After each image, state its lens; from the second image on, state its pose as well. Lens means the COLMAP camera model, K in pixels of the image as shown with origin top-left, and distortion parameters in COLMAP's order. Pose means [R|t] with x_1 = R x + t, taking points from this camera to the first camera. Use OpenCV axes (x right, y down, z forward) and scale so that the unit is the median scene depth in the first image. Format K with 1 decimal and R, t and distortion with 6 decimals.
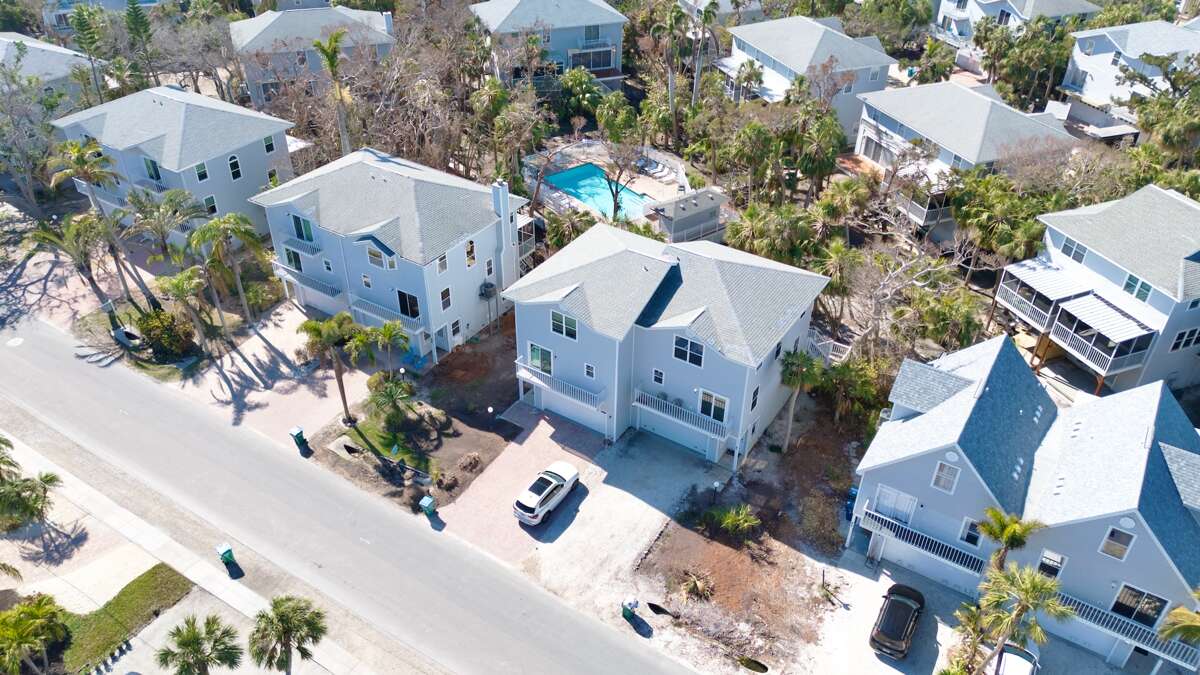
lens RADIAL K [[876.8, 0, 600.0], [0, 876.8, 337.5], [0, 0, 1]] dist [0.055923, -0.056348]
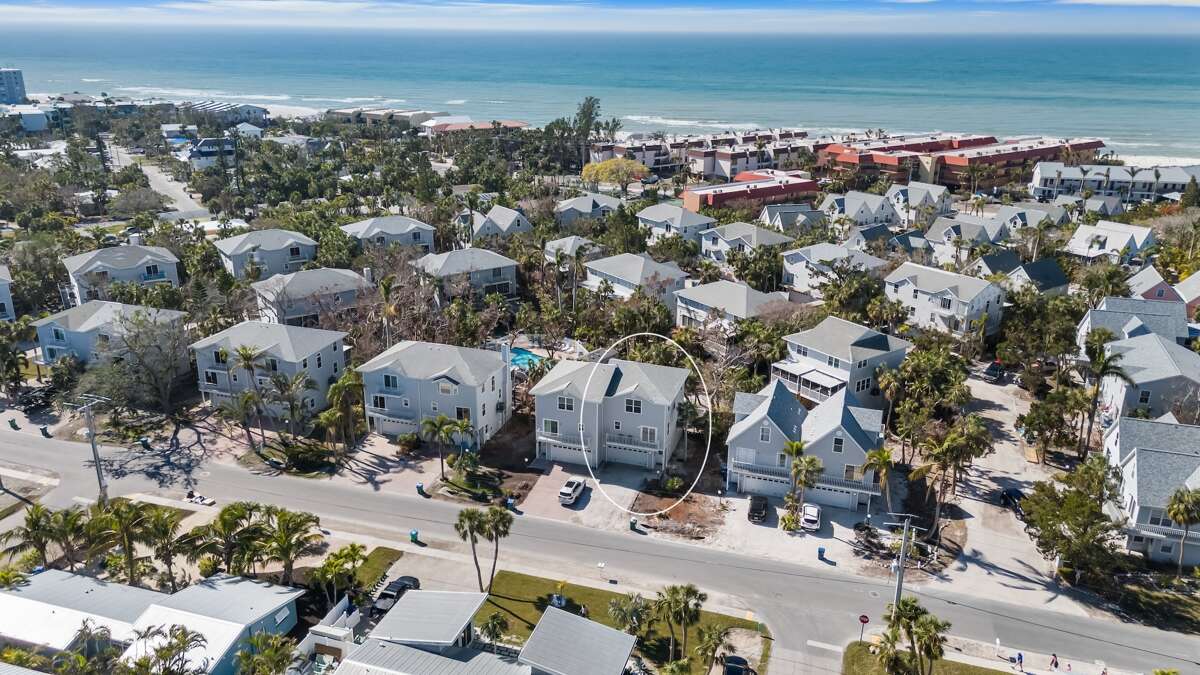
lens RADIAL K [[905.4, 0, 600.0], [0, 905.4, 337.5], [0, 0, 1]] dist [0.004176, 0.000129]
pose [[0.963629, -0.090099, 0.251599, -0.375522], [0.156630, 0.953217, -0.258542, 0.306982], [-0.216534, 0.288546, 0.932660, -0.736491]]
